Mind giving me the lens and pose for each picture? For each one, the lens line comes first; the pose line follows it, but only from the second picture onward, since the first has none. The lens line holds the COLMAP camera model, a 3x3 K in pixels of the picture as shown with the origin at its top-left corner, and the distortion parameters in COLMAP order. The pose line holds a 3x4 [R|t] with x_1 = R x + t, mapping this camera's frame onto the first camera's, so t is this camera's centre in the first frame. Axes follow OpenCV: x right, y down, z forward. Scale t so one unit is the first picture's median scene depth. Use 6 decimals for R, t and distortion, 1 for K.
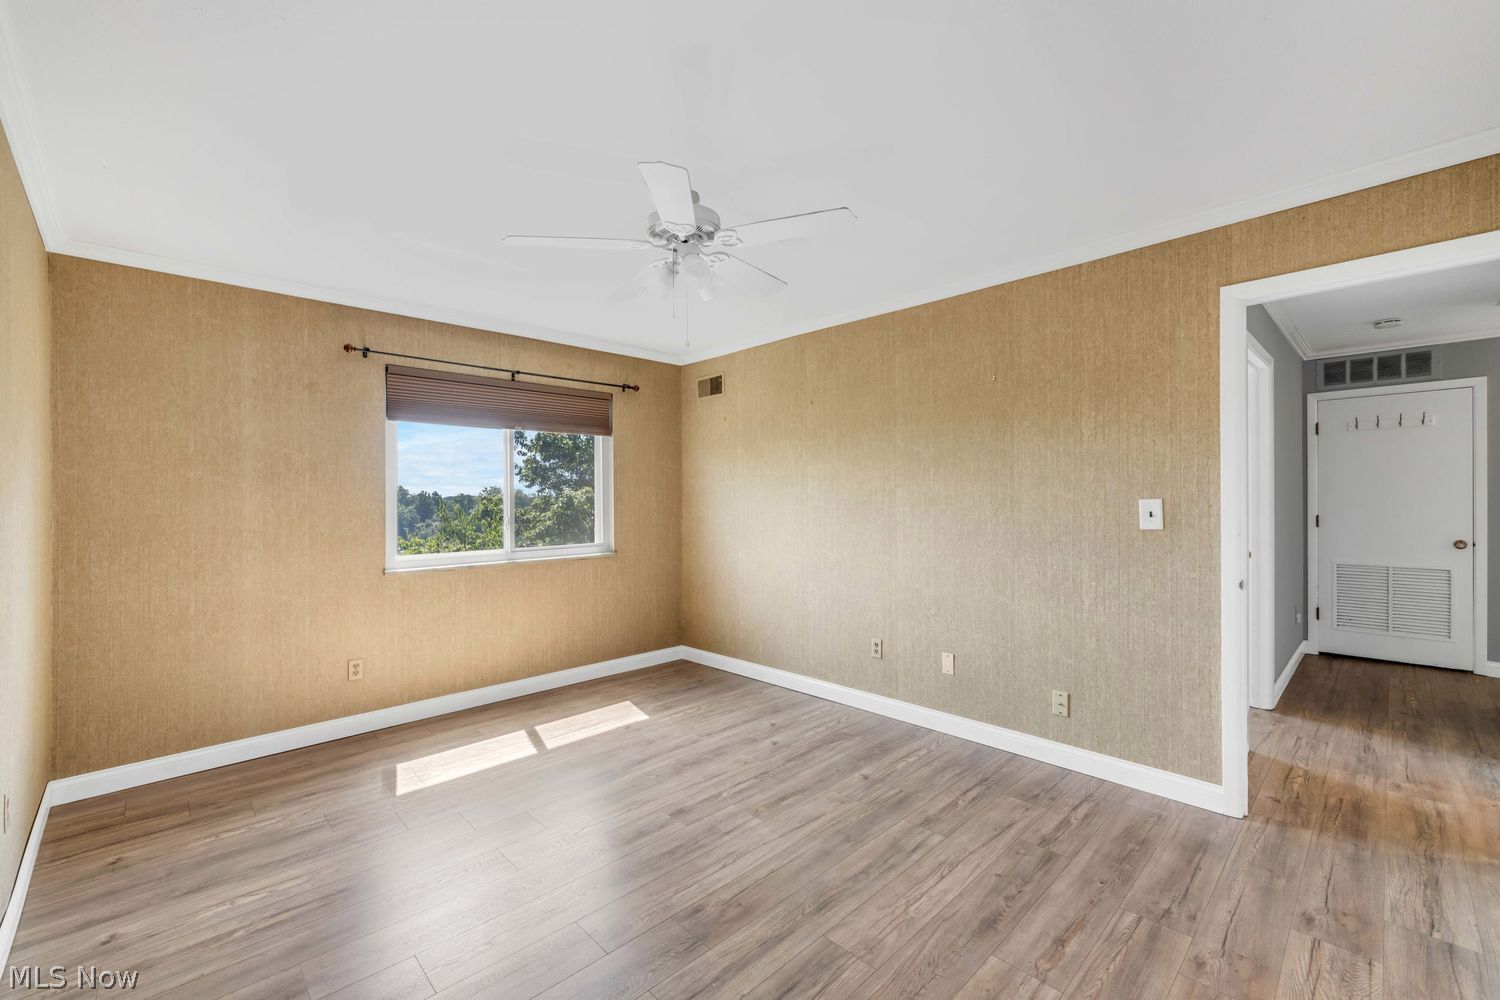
lens RADIAL K [[613.7, 0, 741.2], [0, 613.7, 496.4], [0, 0, 1]] dist [0.000614, 0.000336]
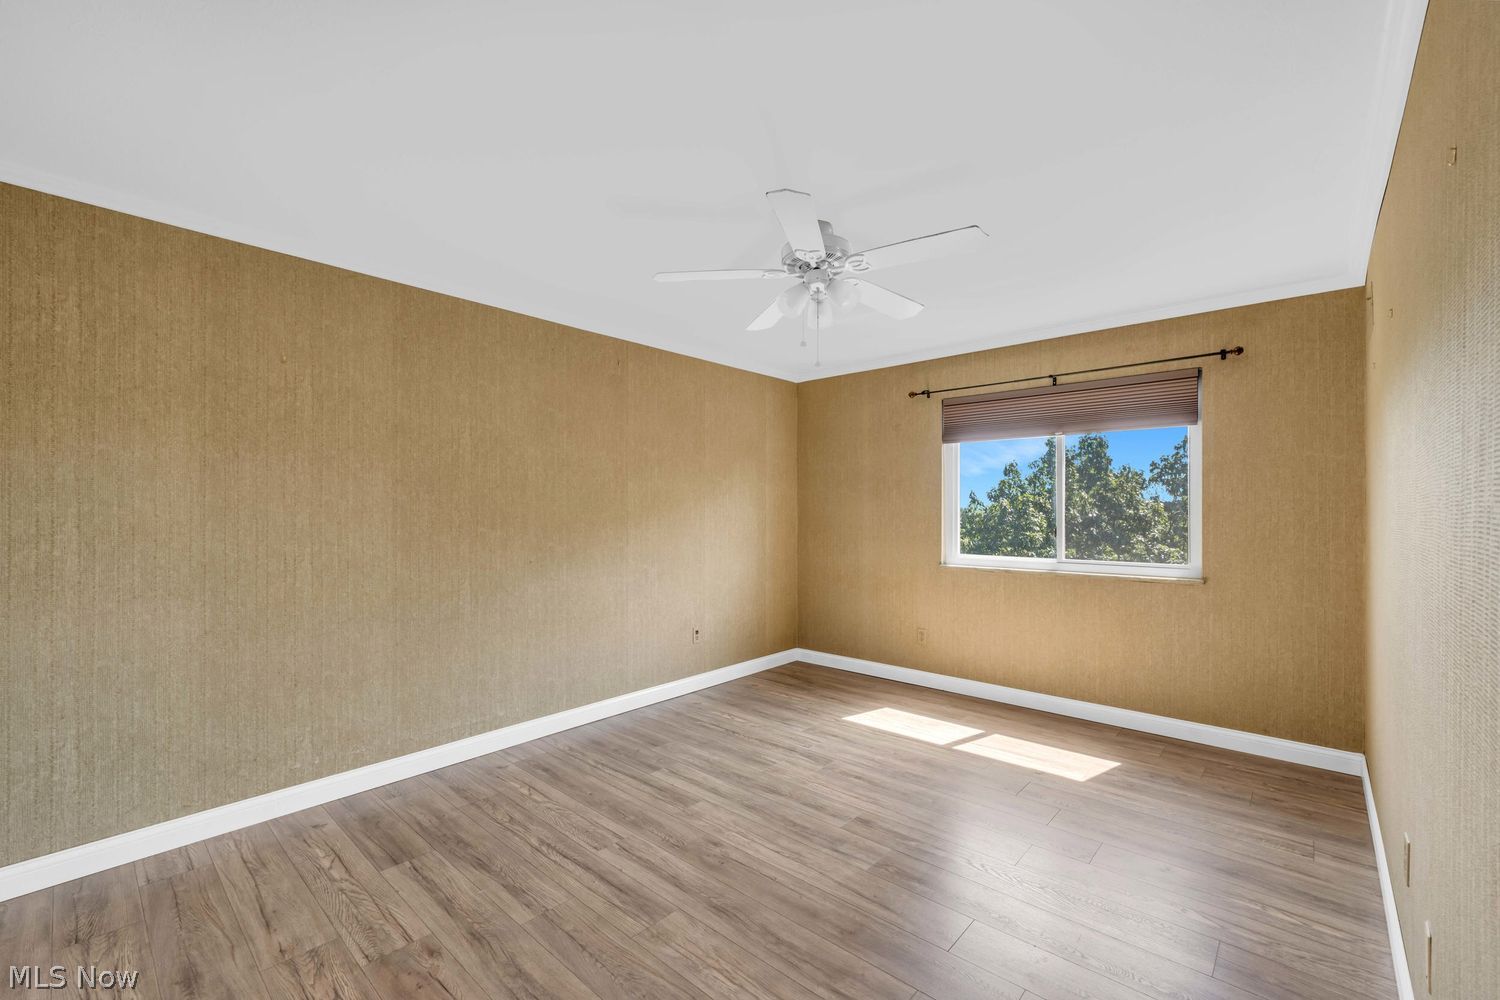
lens RADIAL K [[626.8, 0, 790.7], [0, 626.8, 511.8], [0, 0, 1]] dist [0.017526, 0.000083]
pose [[0.111338, 0.017720, -0.993625, 0.730028], [0.006141, 0.999810, 0.018519, -0.014209], [0.993764, -0.008164, 0.111208, 0.614509]]
